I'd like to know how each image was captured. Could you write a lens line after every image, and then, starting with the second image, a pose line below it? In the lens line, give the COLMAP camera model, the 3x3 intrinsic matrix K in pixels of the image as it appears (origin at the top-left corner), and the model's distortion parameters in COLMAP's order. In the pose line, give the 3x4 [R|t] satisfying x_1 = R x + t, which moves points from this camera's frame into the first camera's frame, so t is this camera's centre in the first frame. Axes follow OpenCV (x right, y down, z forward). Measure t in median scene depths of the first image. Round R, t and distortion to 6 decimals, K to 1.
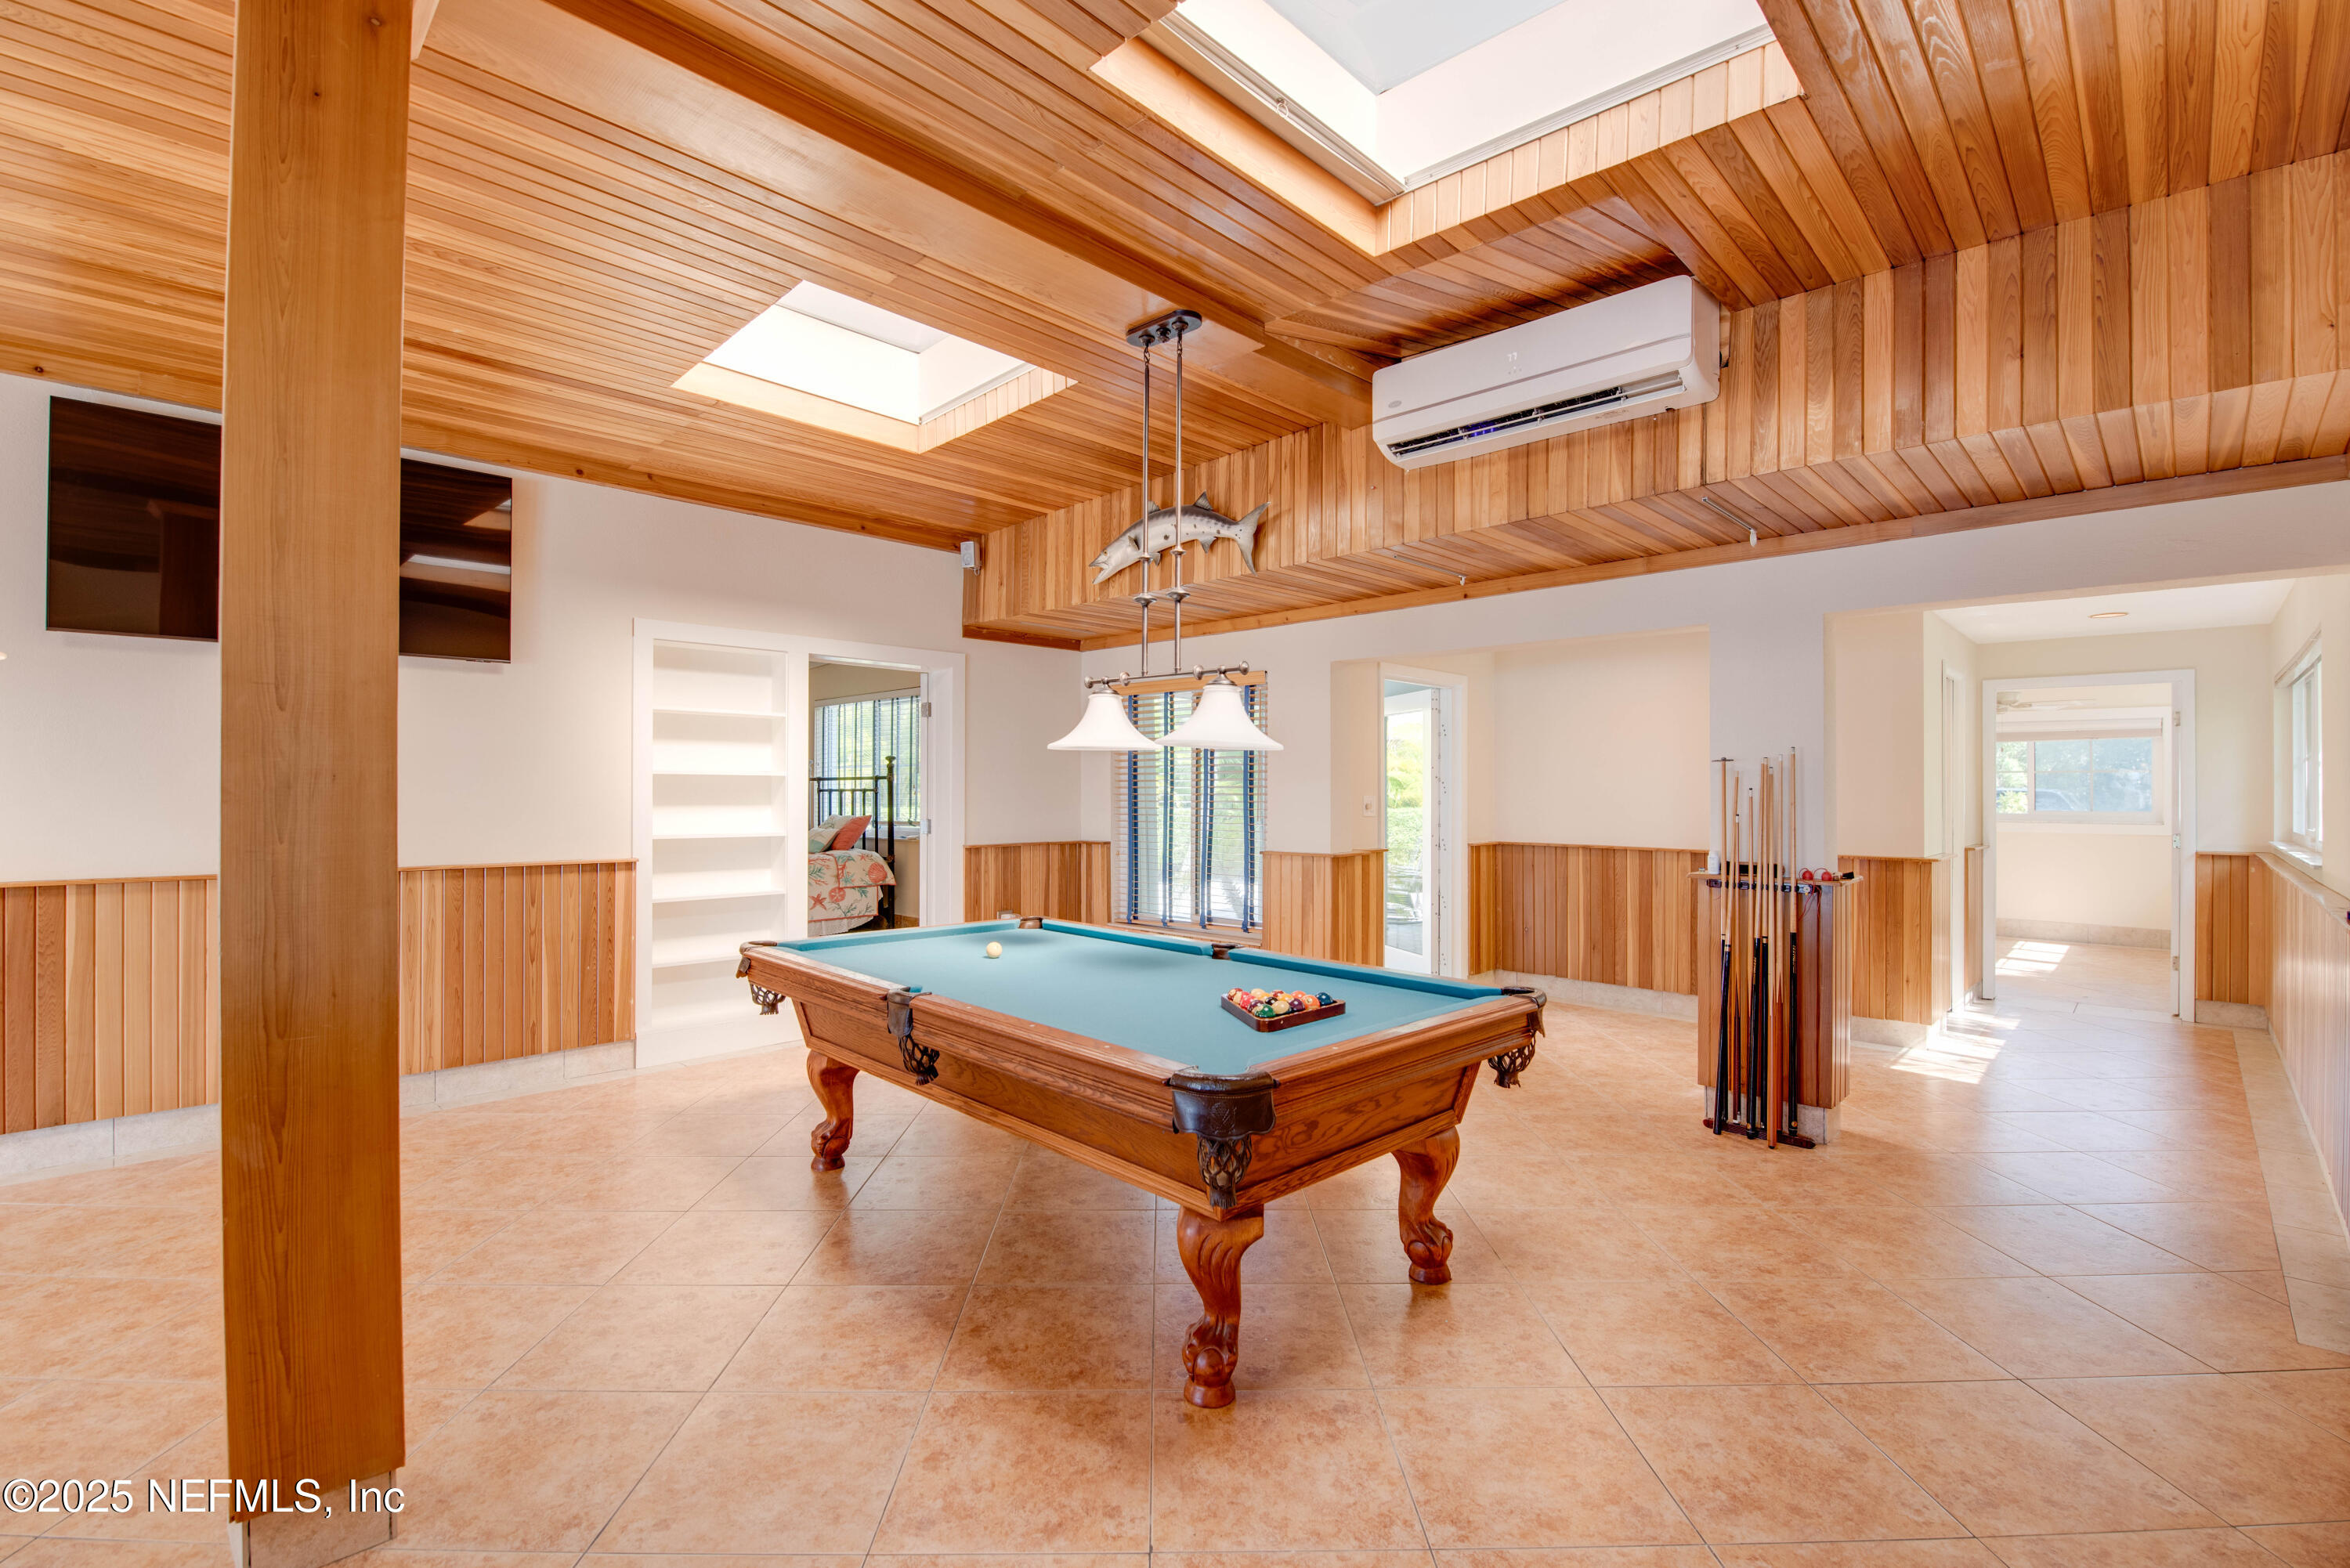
lens RADIAL K [[1039.3, 0, 1160.0], [0, 1039.3, 784.3], [0, 0, 1]] dist [-0.001689, -0.008707]
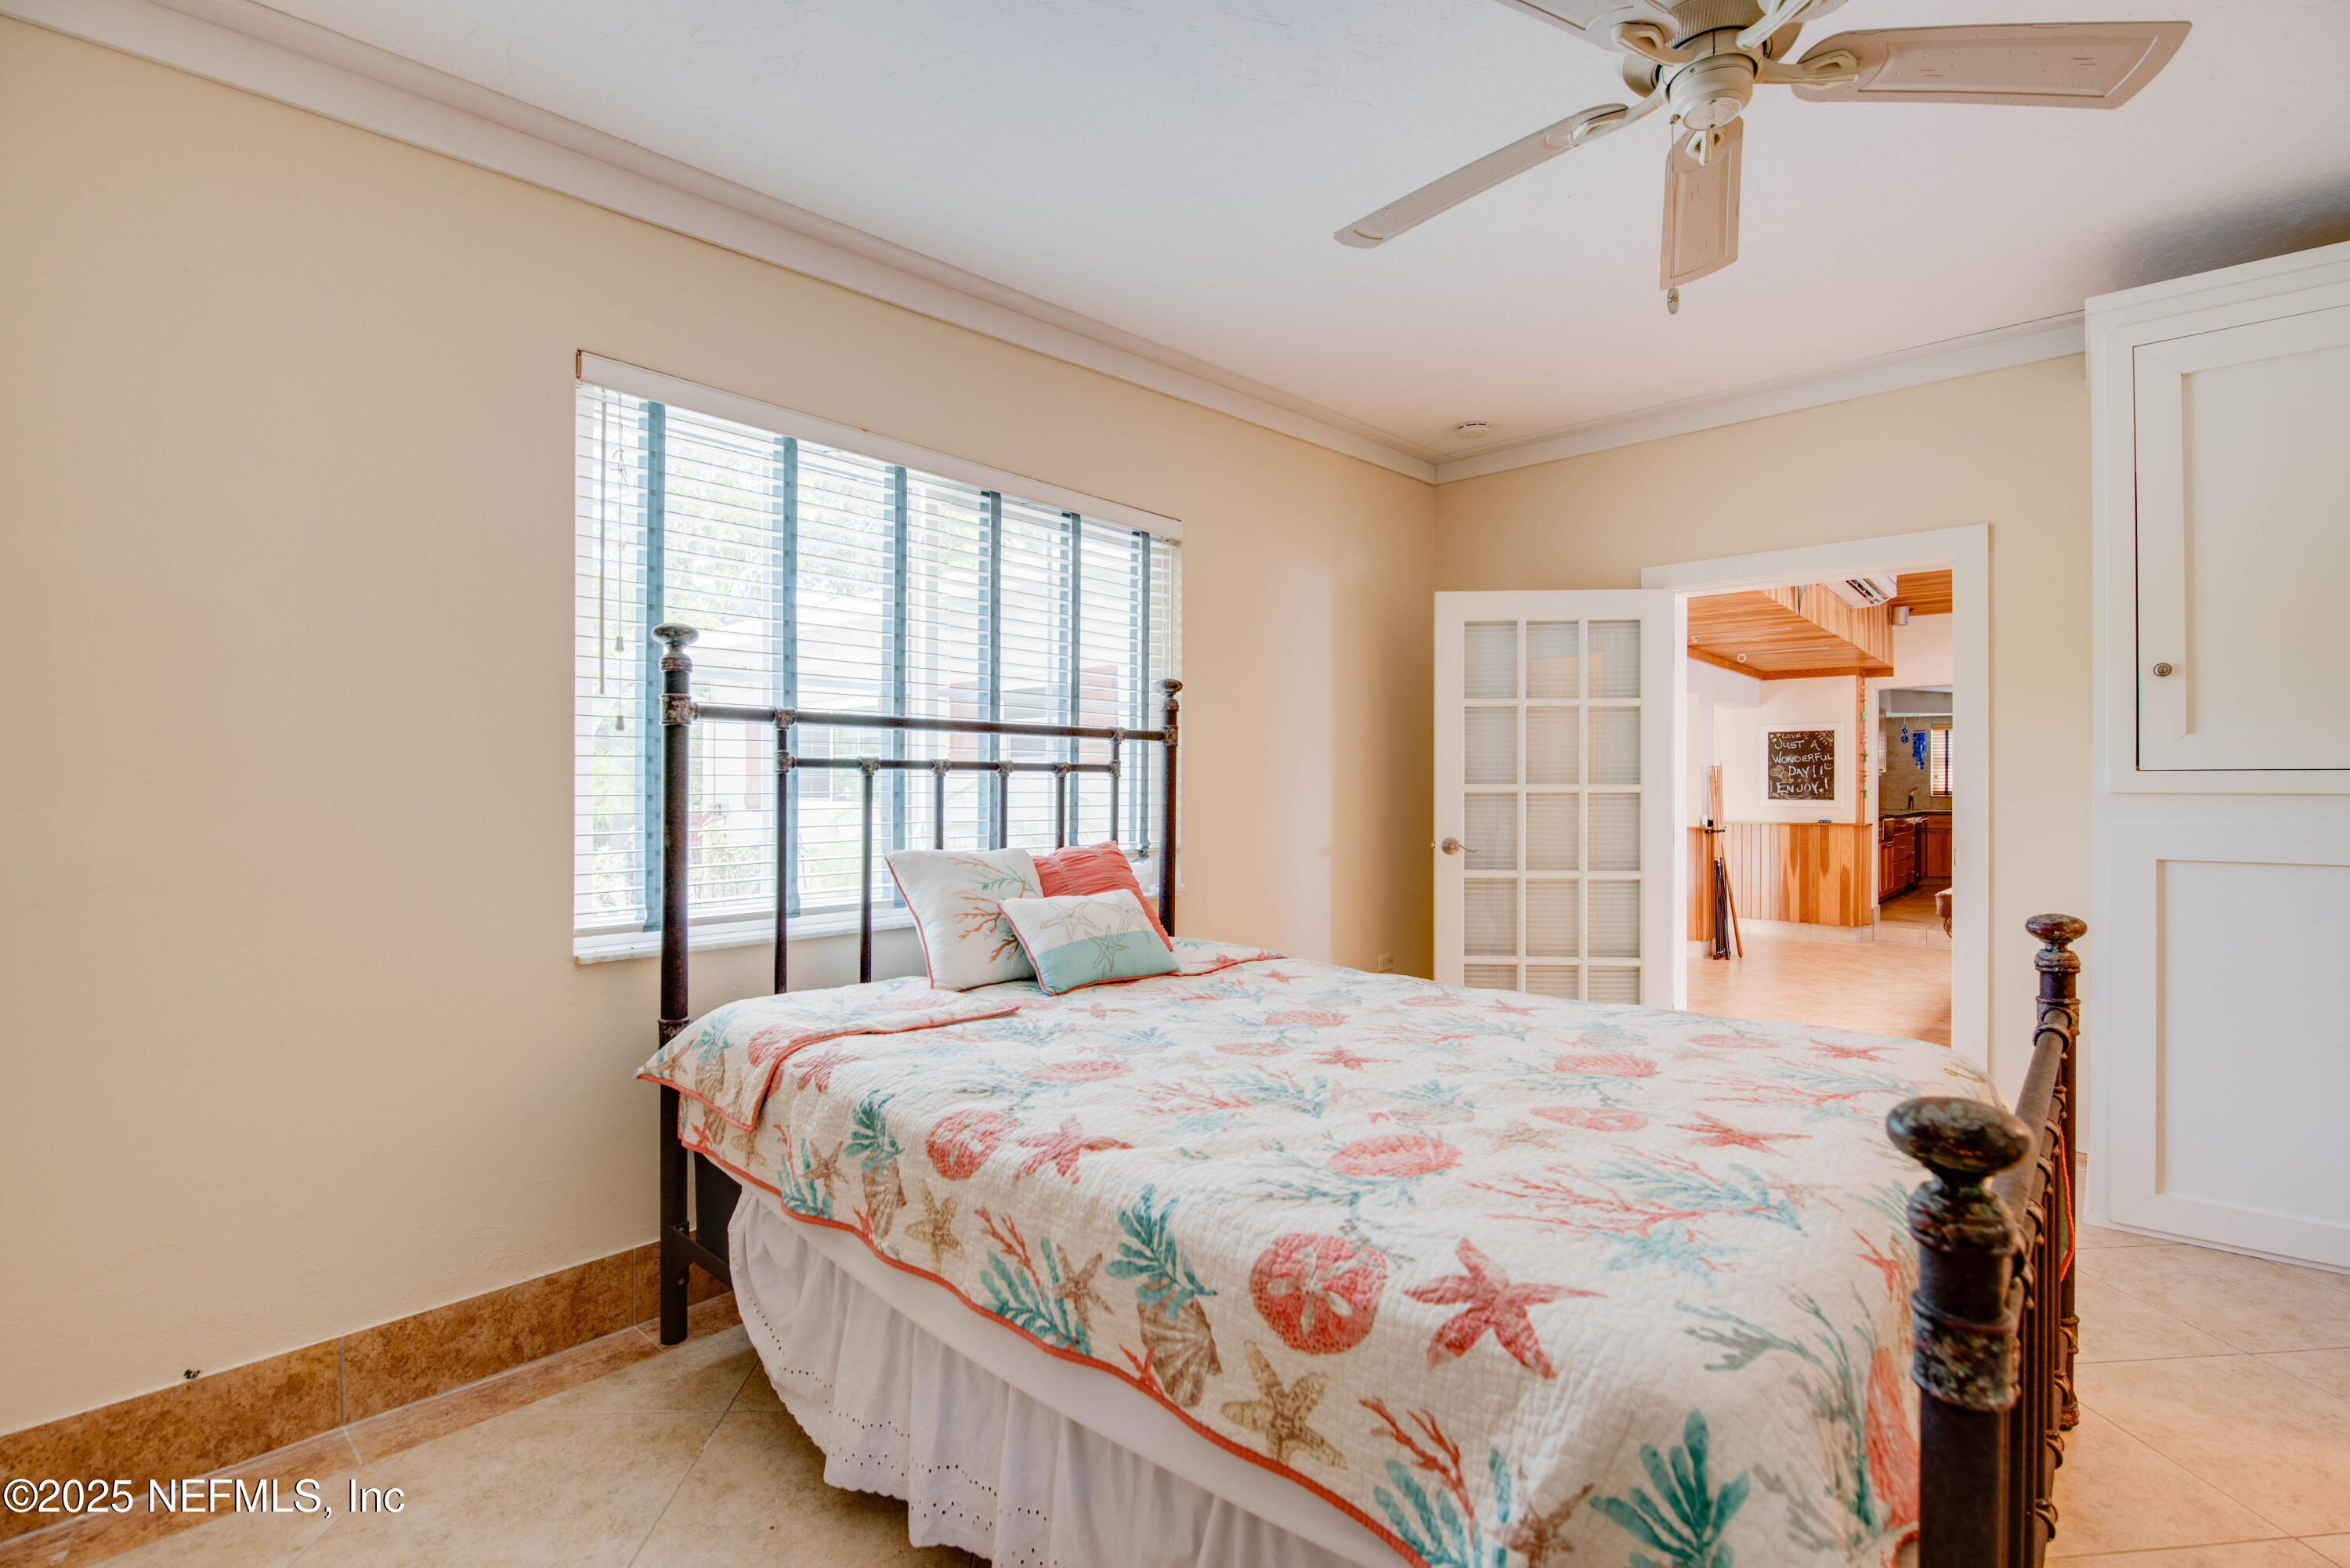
lens RADIAL K [[1039.3, 0, 1160.0], [0, 1039.3, 784.3], [0, 0, 1]] dist [-0.001689, -0.008707]
pose [[-0.018078, -0.001102, 0.999836, -0.642119], [-0.000202, 0.999999, 0.001098, 0.011330], [-0.999837, -0.000182, -0.018078, 0.991660]]
